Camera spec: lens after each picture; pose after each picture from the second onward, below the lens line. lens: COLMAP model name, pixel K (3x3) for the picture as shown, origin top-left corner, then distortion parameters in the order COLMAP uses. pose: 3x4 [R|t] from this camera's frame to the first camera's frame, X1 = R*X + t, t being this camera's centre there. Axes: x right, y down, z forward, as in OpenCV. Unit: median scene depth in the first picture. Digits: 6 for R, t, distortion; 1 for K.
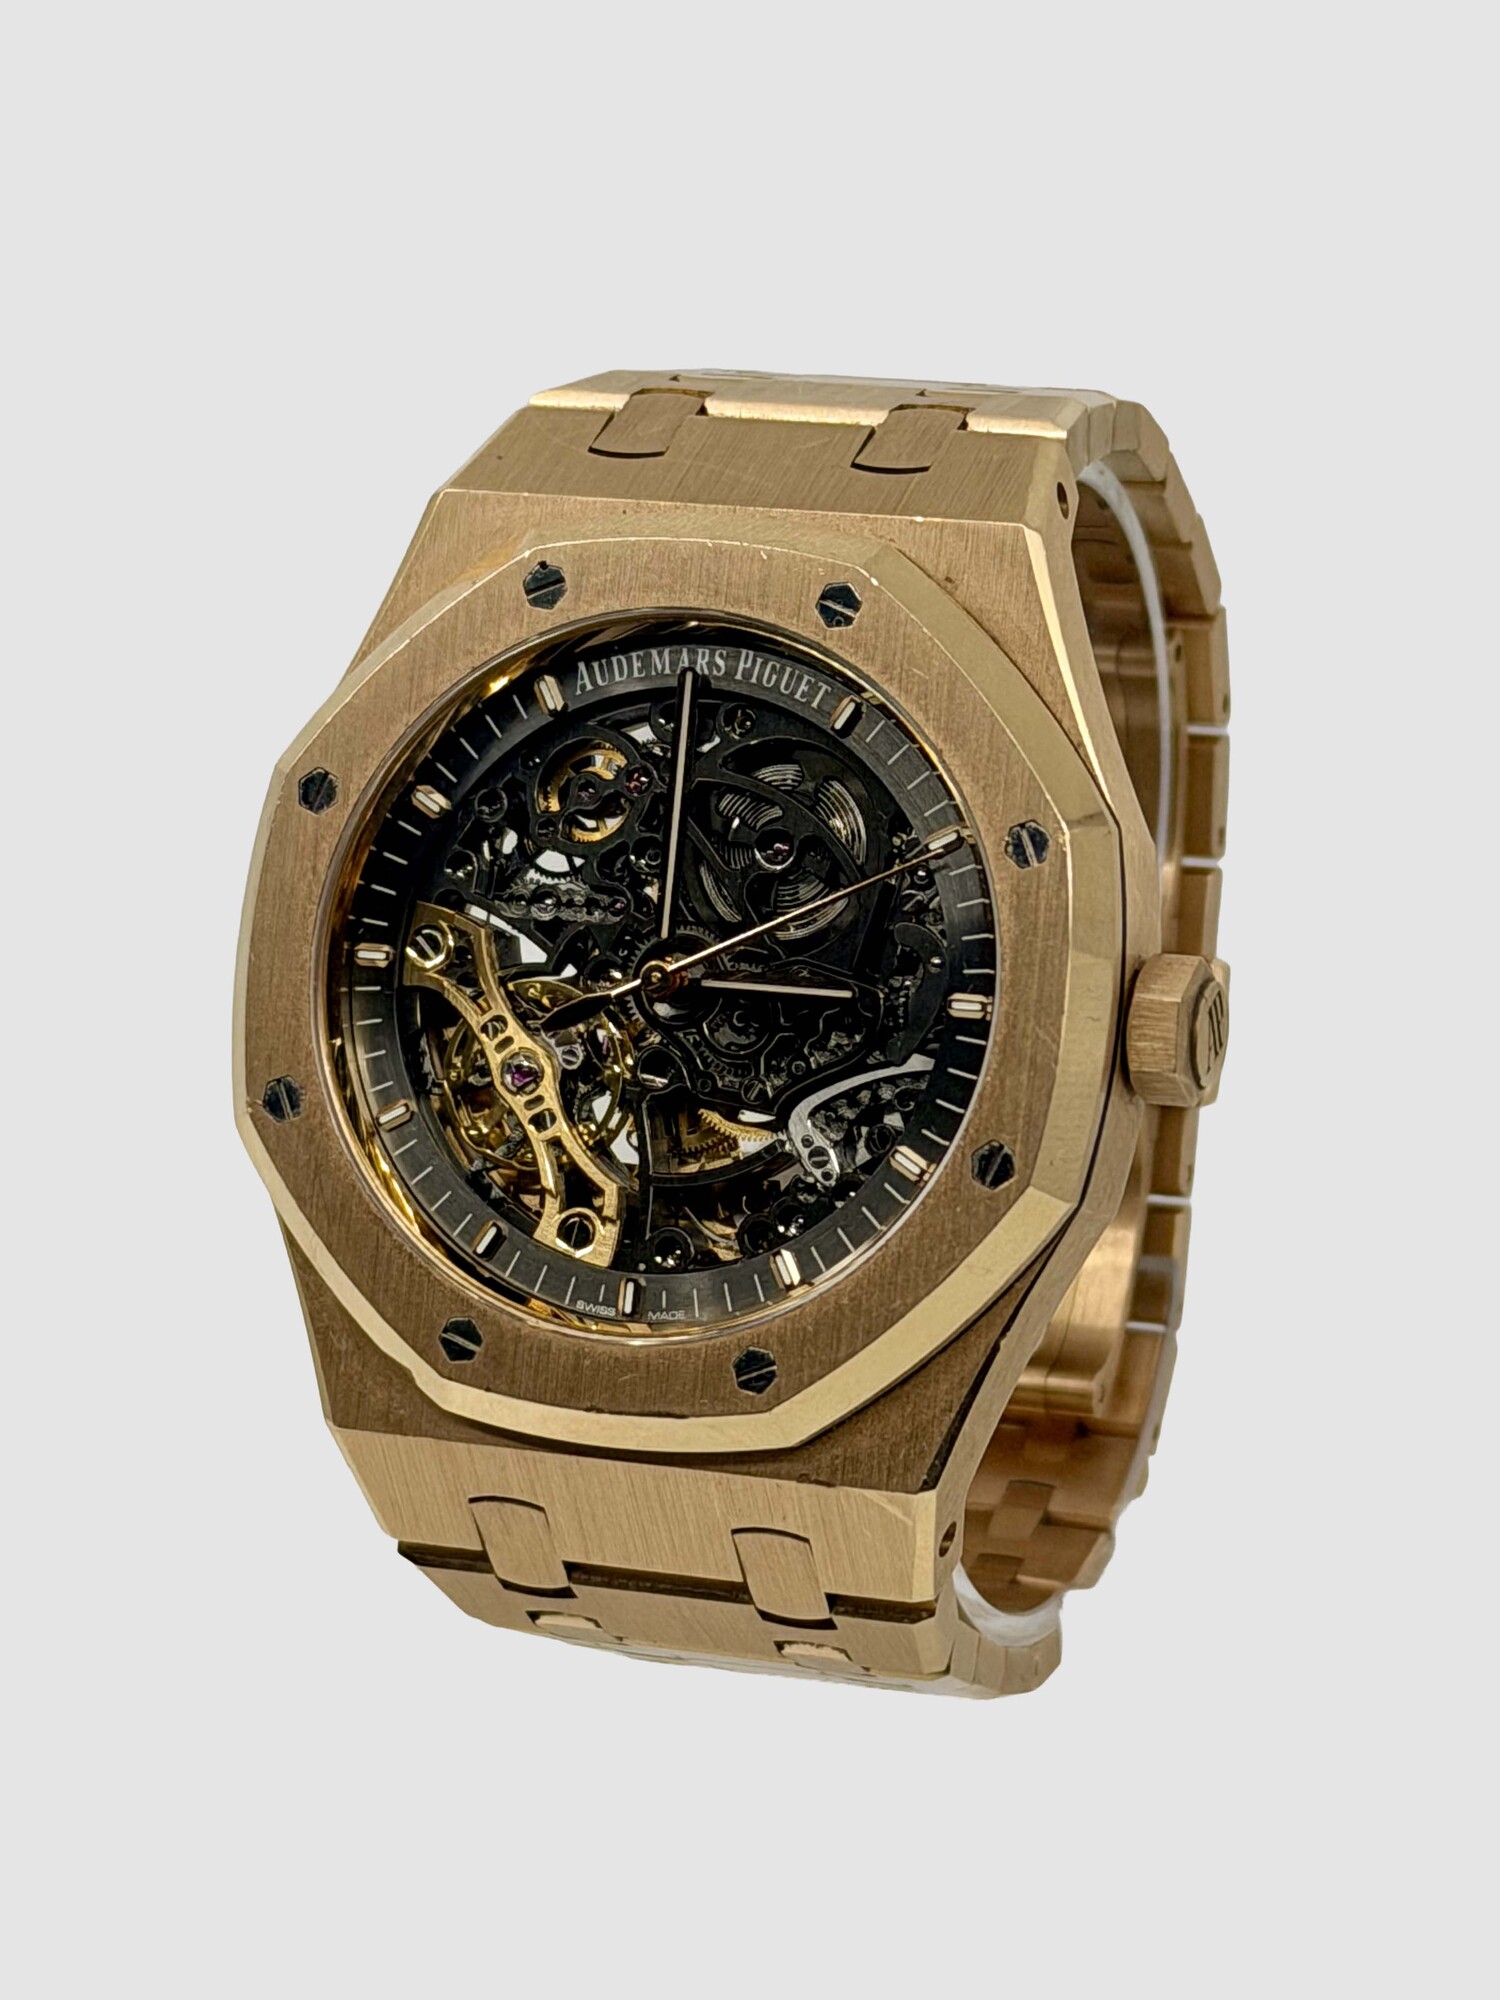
lens RADIAL K [[6062.0, 0, 840.6], [0, 6062.0, 1002.2], [0, 0, 1]] dist [0.431896, 0.711201]
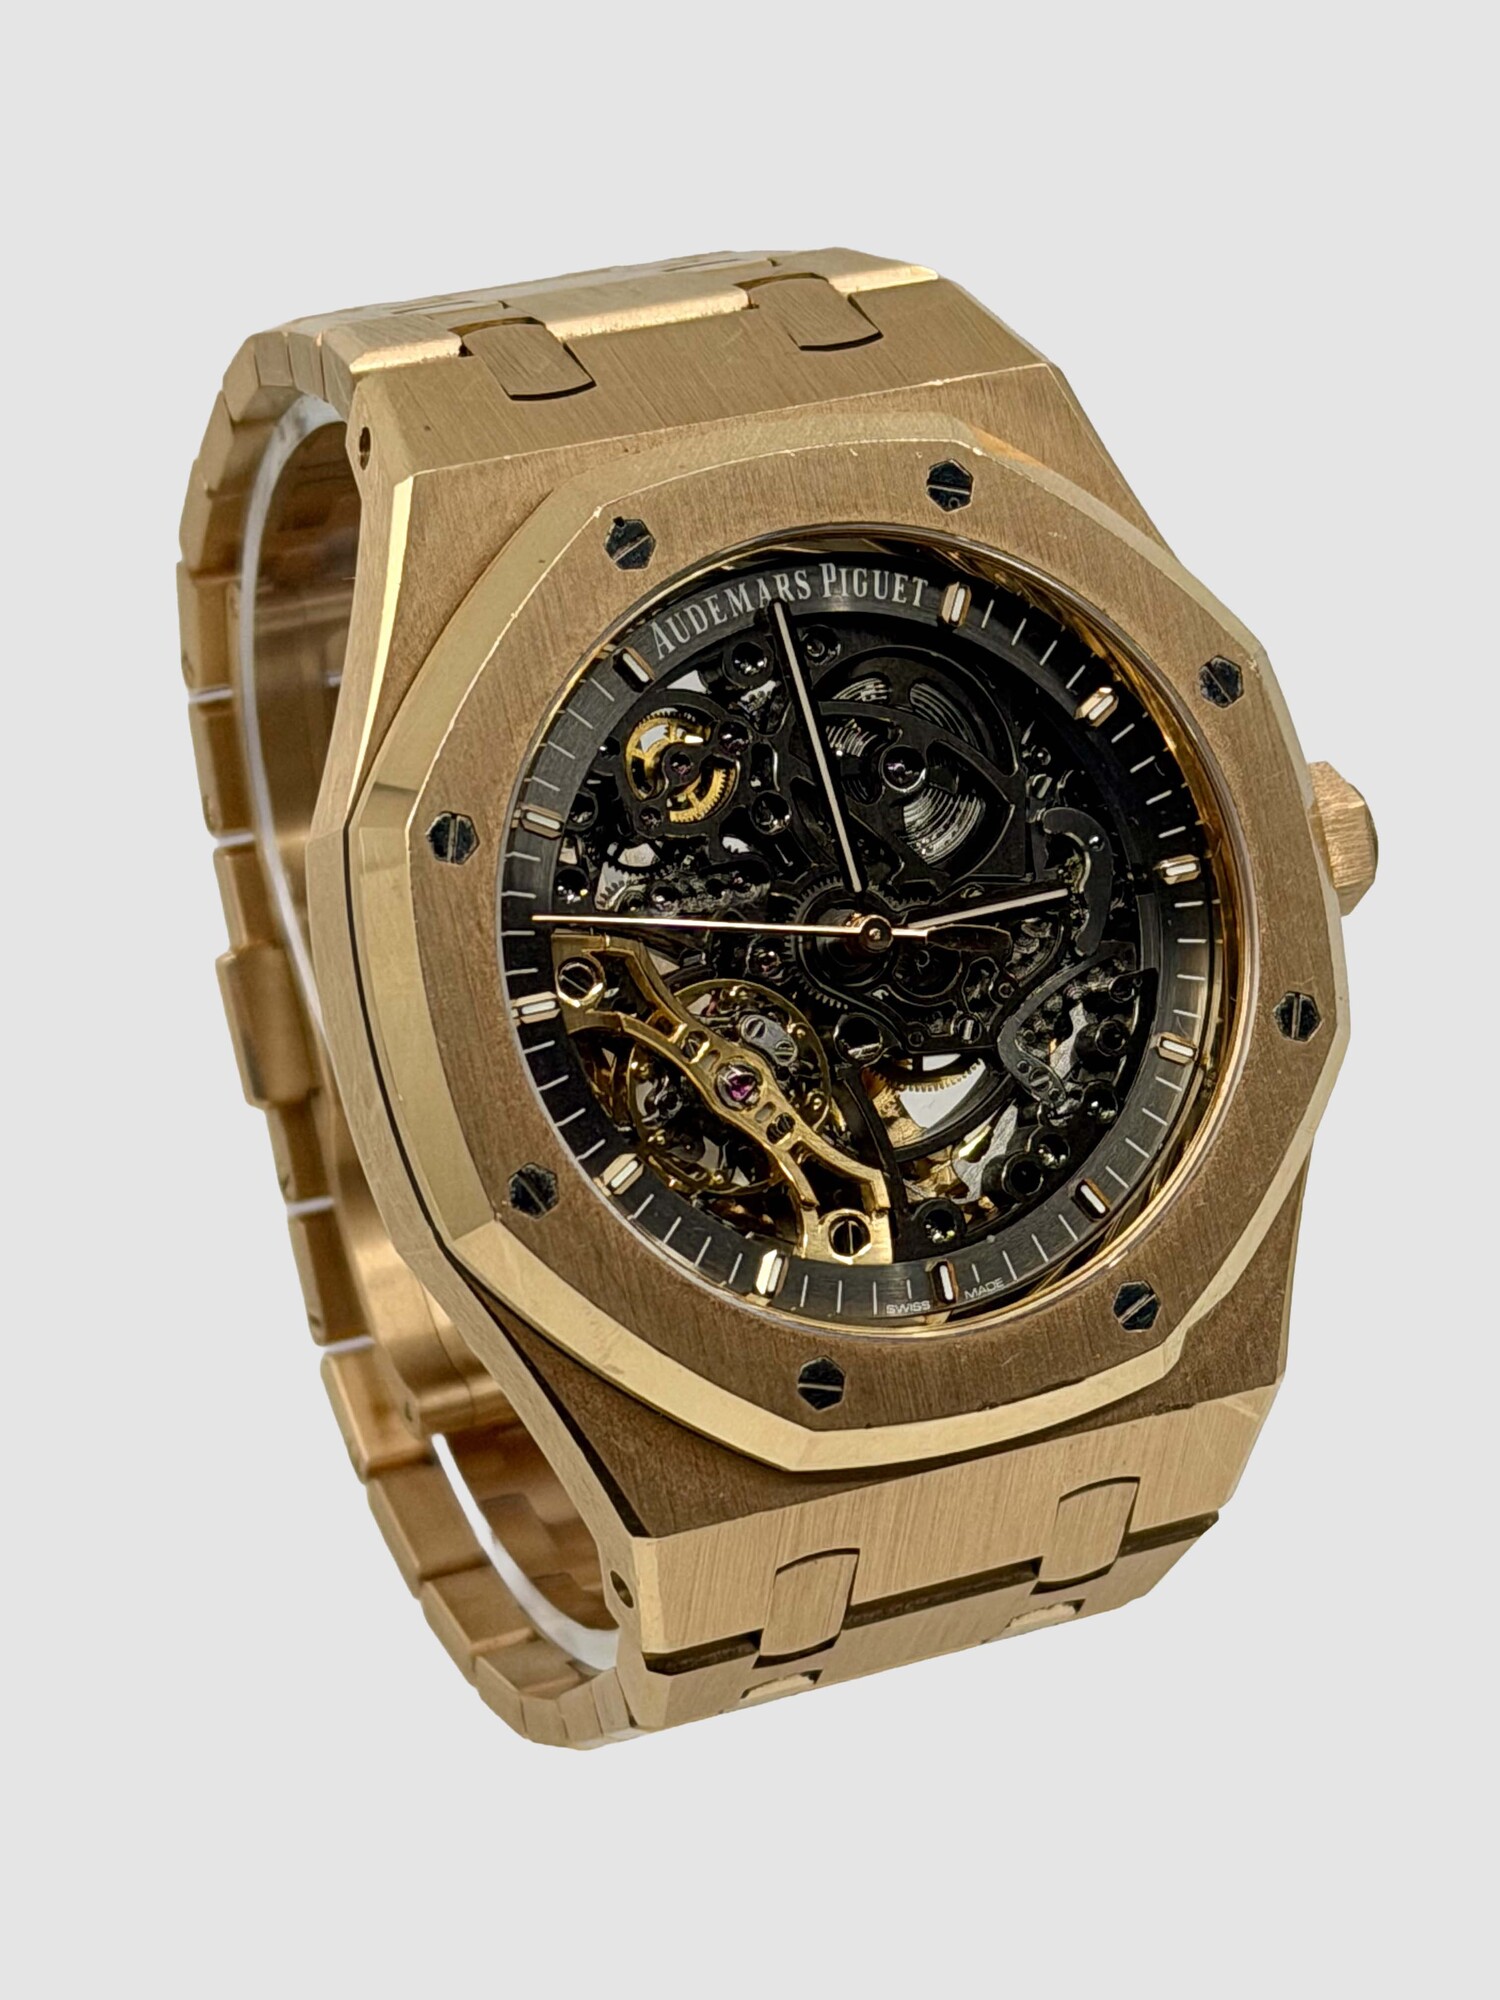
lens RADIAL K [[6062.0, 0, 840.6], [0, 6062.0, 1002.2], [0, 0, 1]] dist [0.431896, 0.711201]
pose [[0.693460, -0.256807, 0.673174, -0.638292], [0.254689, 0.961372, 0.104388, -0.089031], [-0.673979, 0.099061, 0.732079, 0.343877]]
